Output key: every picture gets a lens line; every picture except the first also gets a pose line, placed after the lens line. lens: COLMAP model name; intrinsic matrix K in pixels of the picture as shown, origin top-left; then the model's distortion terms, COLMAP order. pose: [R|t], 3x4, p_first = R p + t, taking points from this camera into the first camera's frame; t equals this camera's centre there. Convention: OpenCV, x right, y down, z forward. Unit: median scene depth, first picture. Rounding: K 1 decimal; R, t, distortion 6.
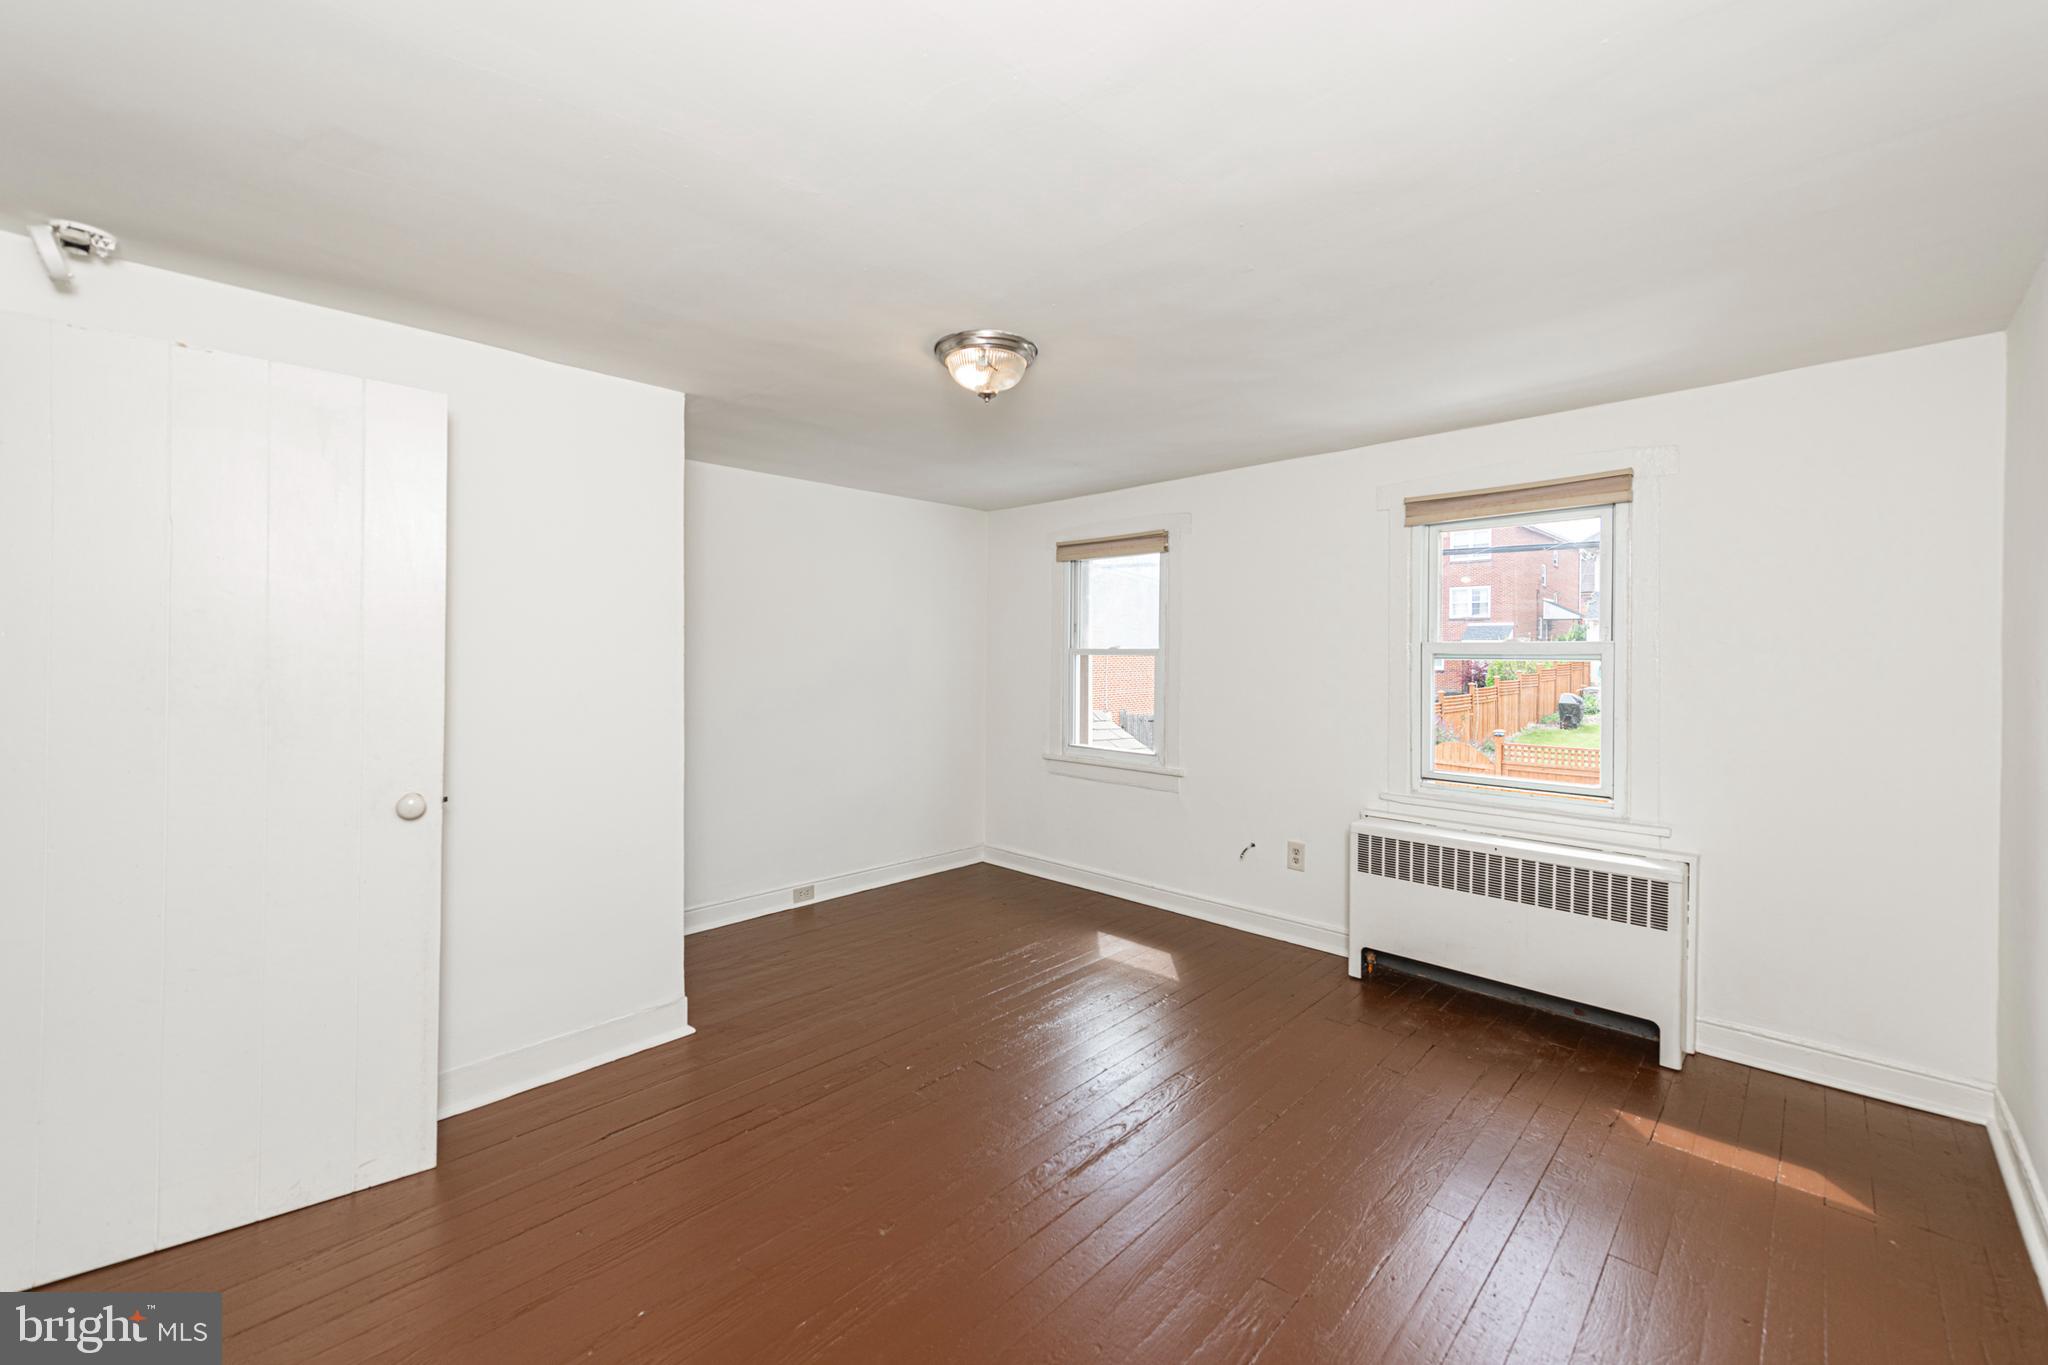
lens RADIAL K [[802.4, 0, 1028.7], [0, 802.4, 666.7], [0, 0, 1]] dist [0.001847, -0.000773]
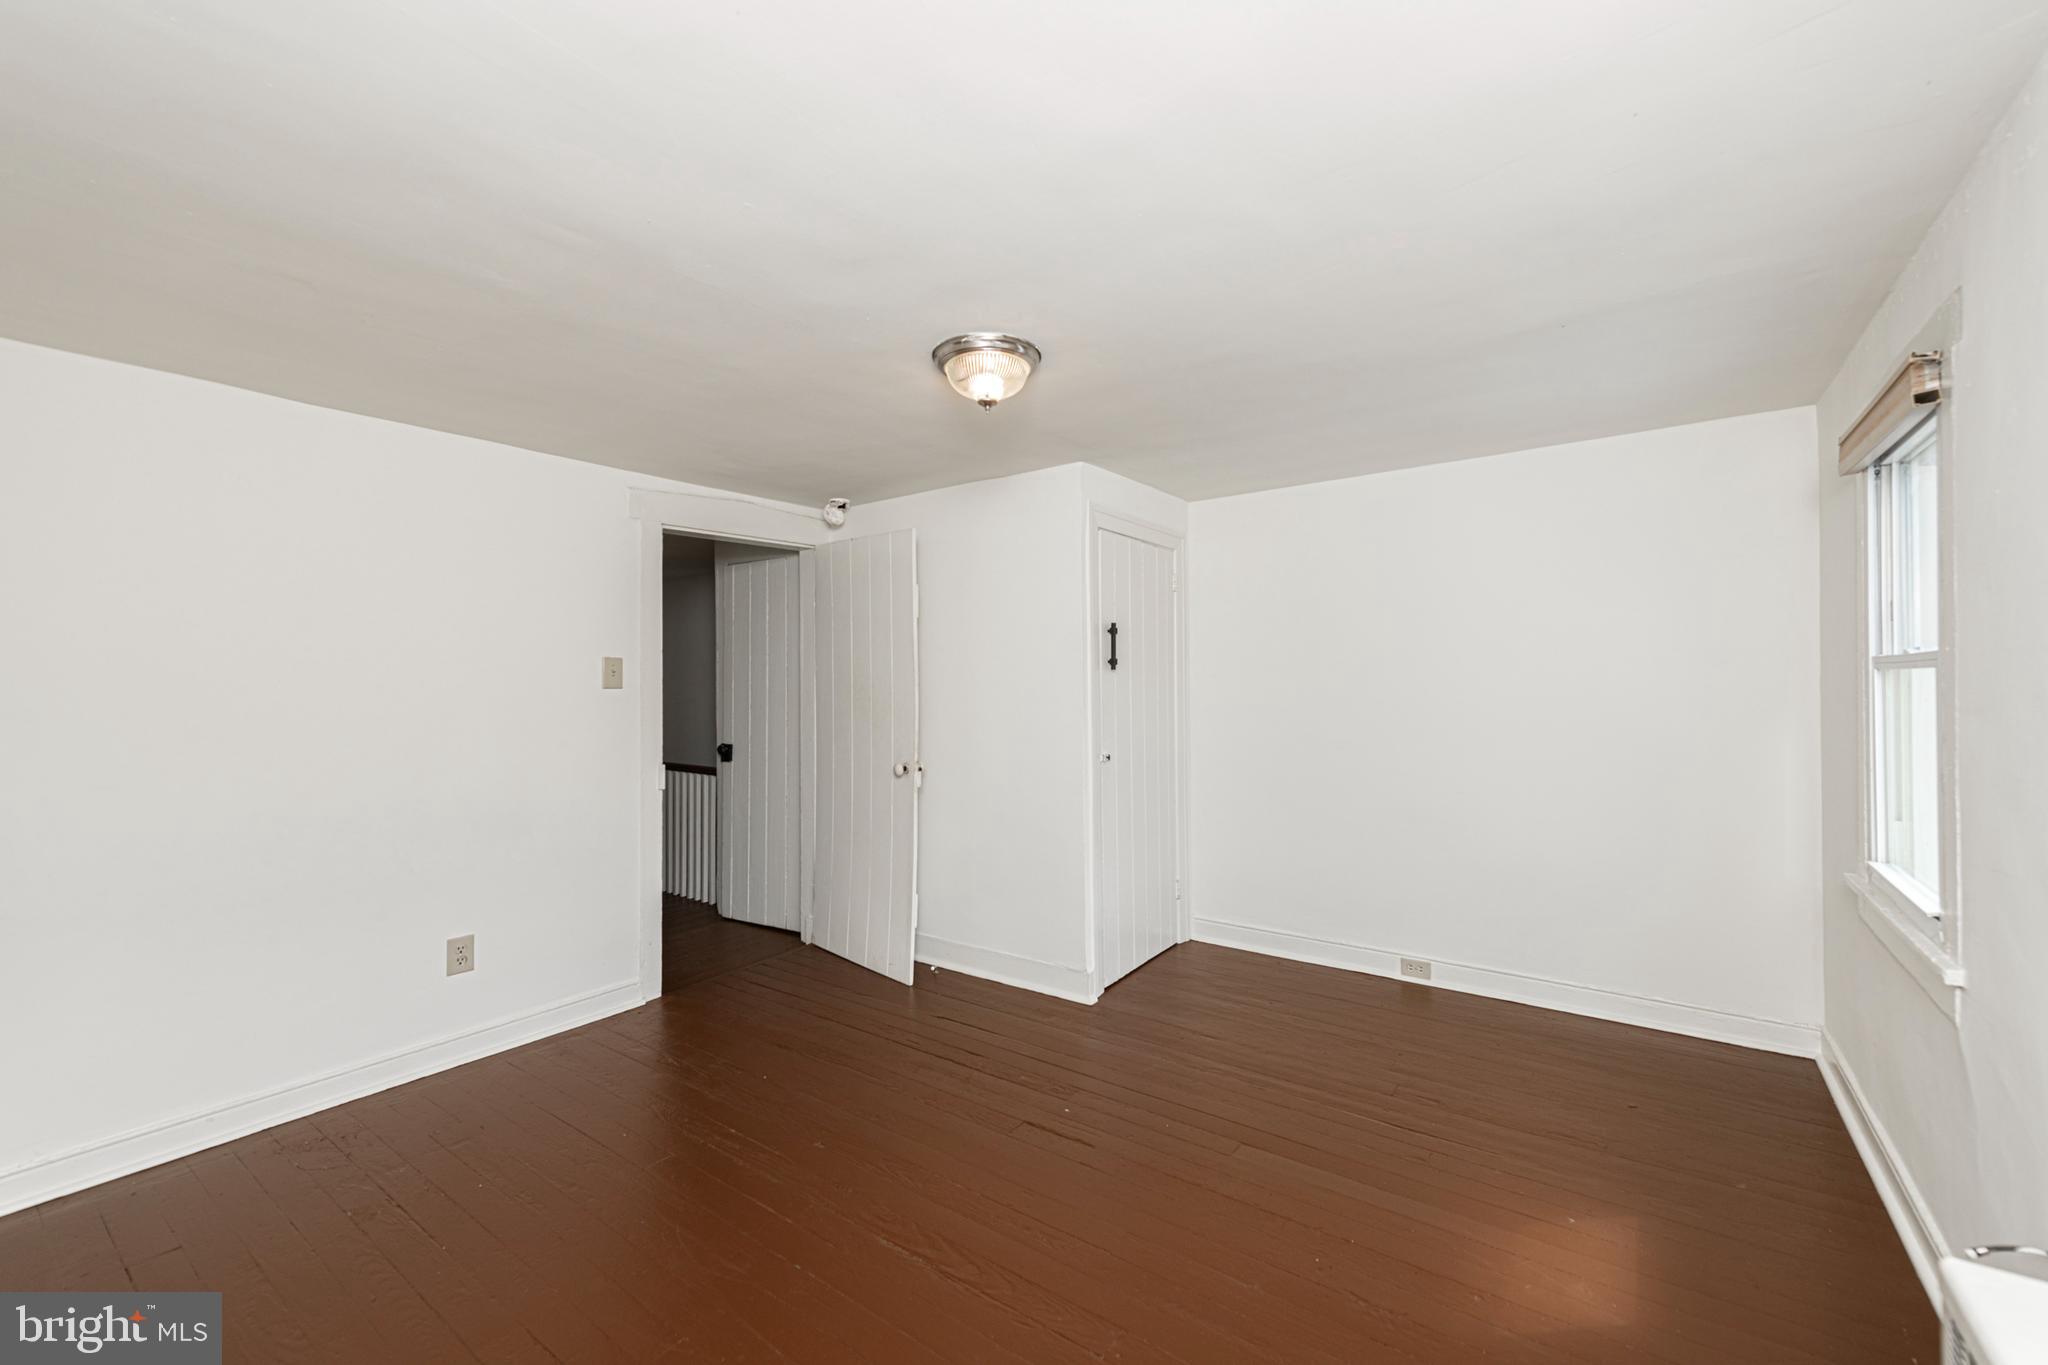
lens RADIAL K [[802.4, 0, 1032.0], [0, 802.4, 684.1], [0, 0, 1]] dist [0.001847, -0.000773]
pose [[0.151928, -0.006081, -0.988373, 0.570099], [-0.007774, 0.999943, -0.007347, 0.003136], [0.988361, 0.008800, 0.151872, 0.591356]]
